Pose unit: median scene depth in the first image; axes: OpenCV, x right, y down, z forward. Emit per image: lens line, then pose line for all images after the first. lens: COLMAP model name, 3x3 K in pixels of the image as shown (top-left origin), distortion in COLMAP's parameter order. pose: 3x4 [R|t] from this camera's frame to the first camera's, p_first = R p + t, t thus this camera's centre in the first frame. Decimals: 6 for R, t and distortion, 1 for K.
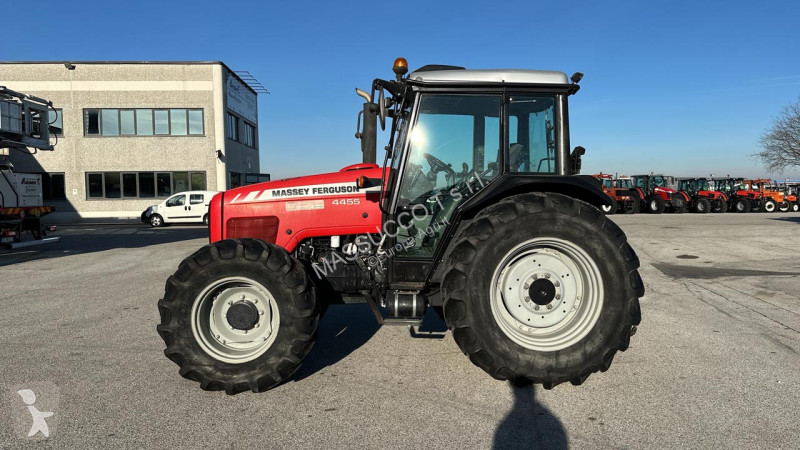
lens RADIAL K [[607.6, 0, 413.9], [0, 607.6, 227.0], [0, 0, 1]] dist [0.195428, -0.354606]
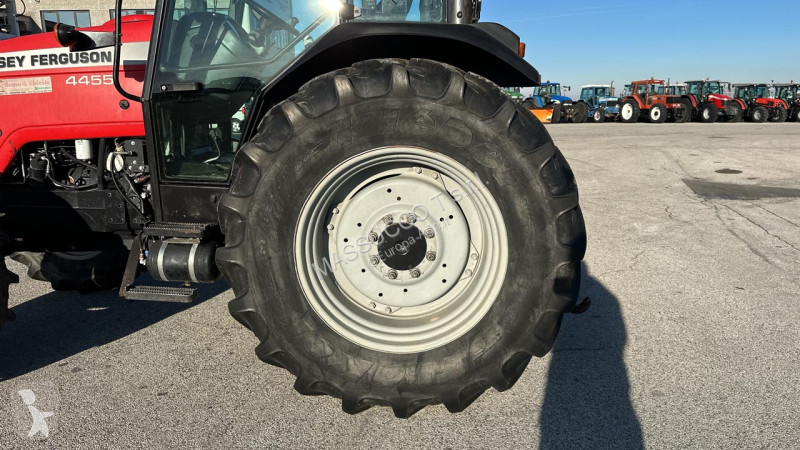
lens RADIAL K [[581.3, 0, 418.9], [0, 581.3, 226.9], [0, 0, 1]] dist [0.083513, -0.103428]
pose [[0.996326, 0.021384, -0.082930, 0.243892], [-0.008415, 0.988083, 0.153690, 0.007320], [0.085228, -0.152428, 0.984633, 0.449313]]
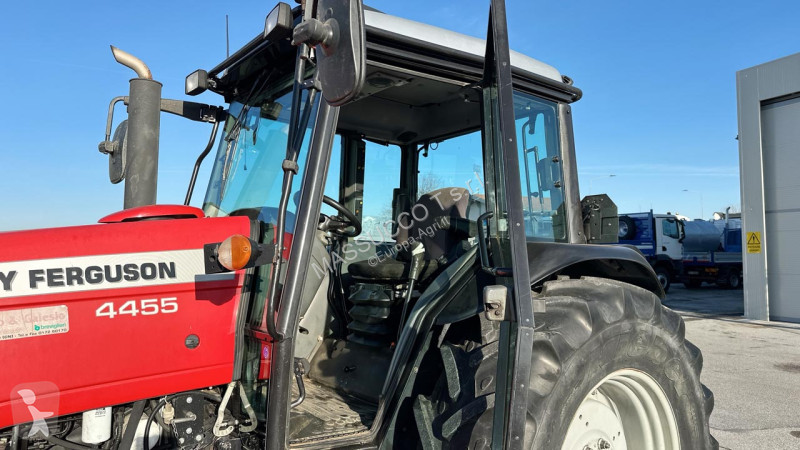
lens RADIAL K [[560.5, 0, 391.1], [0, 560.5, 226.0], [0, 0, 1]] dist [0.011368, 0.001066]
pose [[0.842730, 0.030382, 0.537479, -0.162348], [0.025471, 0.995038, -0.096184, -0.052362], [-0.537734, 0.094747, 0.837774, 0.631552]]
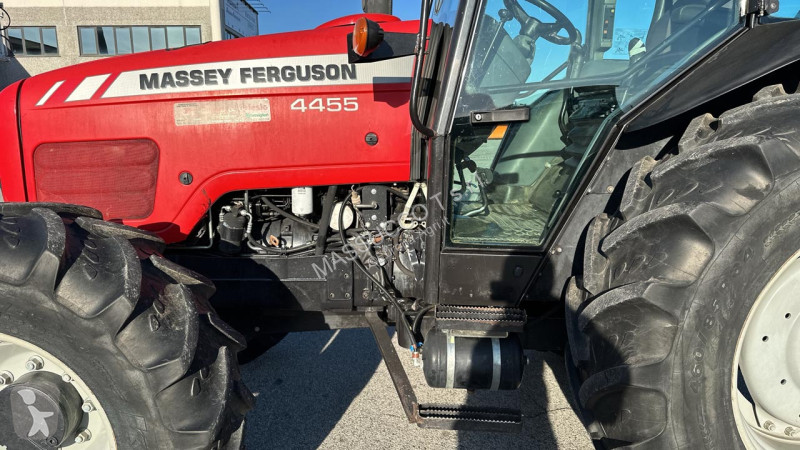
lens RADIAL K [[552.7, 0, 404.4], [0, 552.7, 229.1], [0, 0, 1]] dist [0.102256, -0.138340]
pose [[0.999875, 0.005840, -0.014673, -0.051187], [-0.003730, 0.990153, 0.139938, -0.010679], [0.015345, -0.139866, 0.990052, 0.611379]]
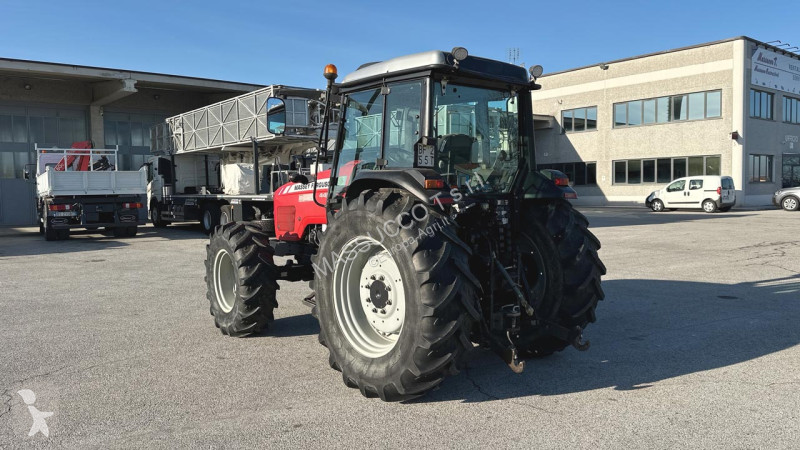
lens RADIAL K [[610.3, 0, 423.0], [0, 610.3, 224.2], [0, 0, 1]] dist [-0.000031, -0.007194]
pose [[0.600203, 0.050785, -0.798234, 0.902769], [-0.032229, 0.998707, 0.039306, -0.036774], [0.799198, 0.002135, 0.601064, 0.451211]]
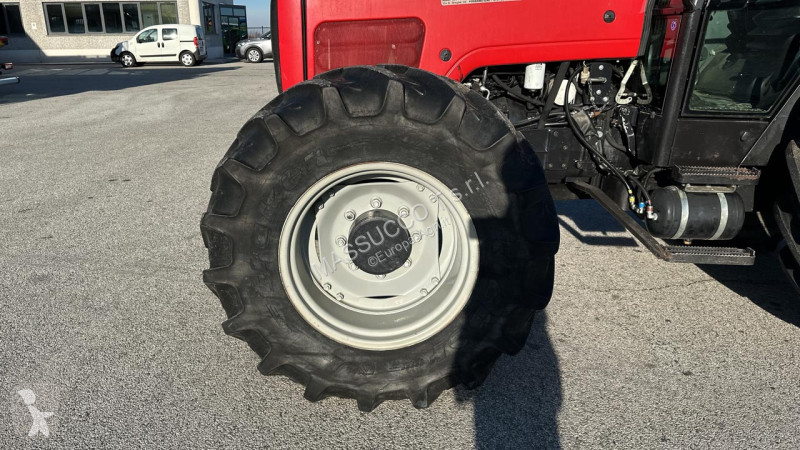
lens RADIAL K [[606.2, 0, 379.1], [0, 606.2, 241.6], [0, 0, 1]] dist [0.050655, -0.070302]
pose [[0.999925, 0.004588, -0.011377, -0.242272], [-0.001341, 0.962756, 0.270368, 0.019312], [0.012194, -0.270332, 0.962690, 0.507853]]
